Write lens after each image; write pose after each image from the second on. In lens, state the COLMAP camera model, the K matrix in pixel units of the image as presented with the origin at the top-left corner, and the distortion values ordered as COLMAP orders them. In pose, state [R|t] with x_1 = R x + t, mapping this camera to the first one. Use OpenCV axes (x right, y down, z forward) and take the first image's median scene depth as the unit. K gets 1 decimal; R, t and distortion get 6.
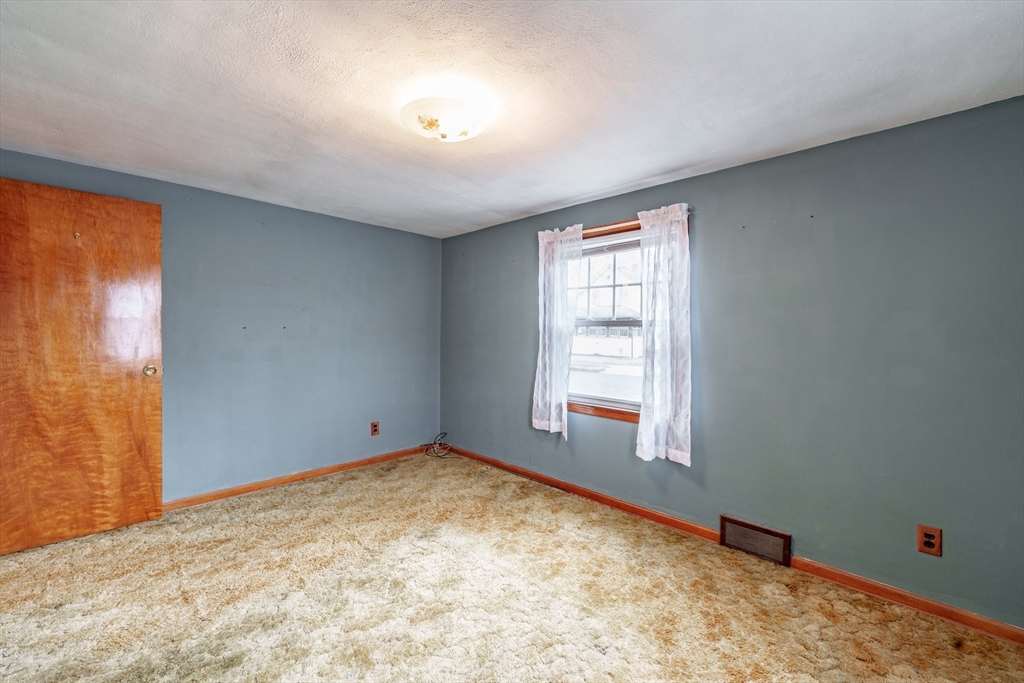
lens RADIAL K [[426.6, 0, 507.3], [0, 426.6, 337.1], [0, 0, 1]] dist [-0.000637, -0.000080]
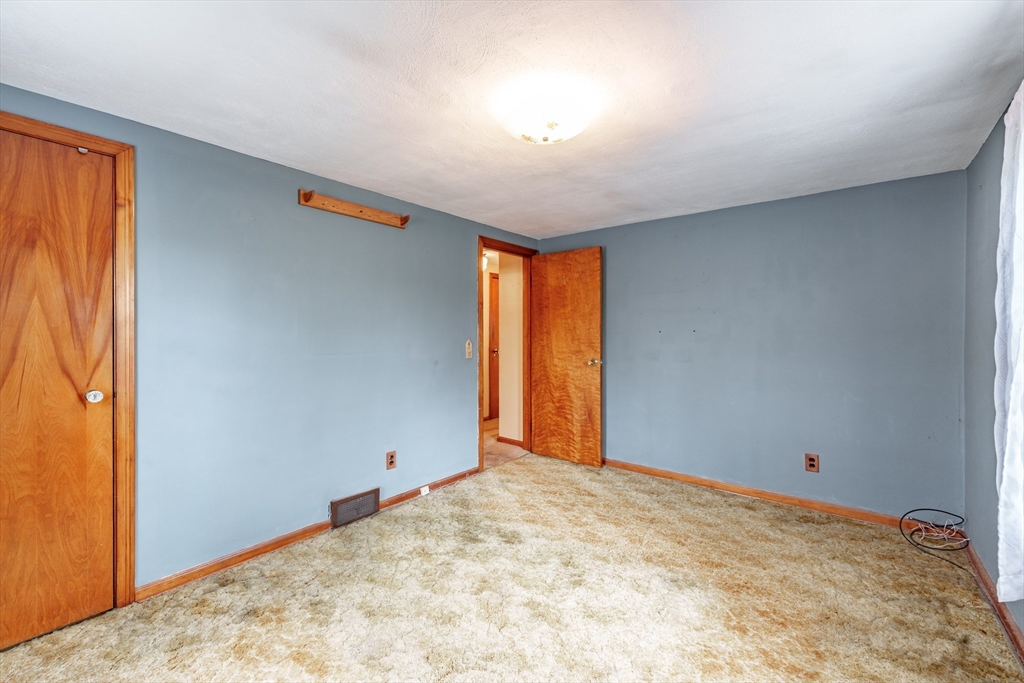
lens RADIAL K [[426.6, 0, 507.3], [0, 426.6, 337.1], [0, 0, 1]] dist [-0.000637, -0.000080]
pose [[0.088351, -0.004359, -0.996080, 0.606023], [-0.012068, 0.999912, -0.005446, 0.004647], [0.996016, 0.012502, 0.088291, 0.609808]]
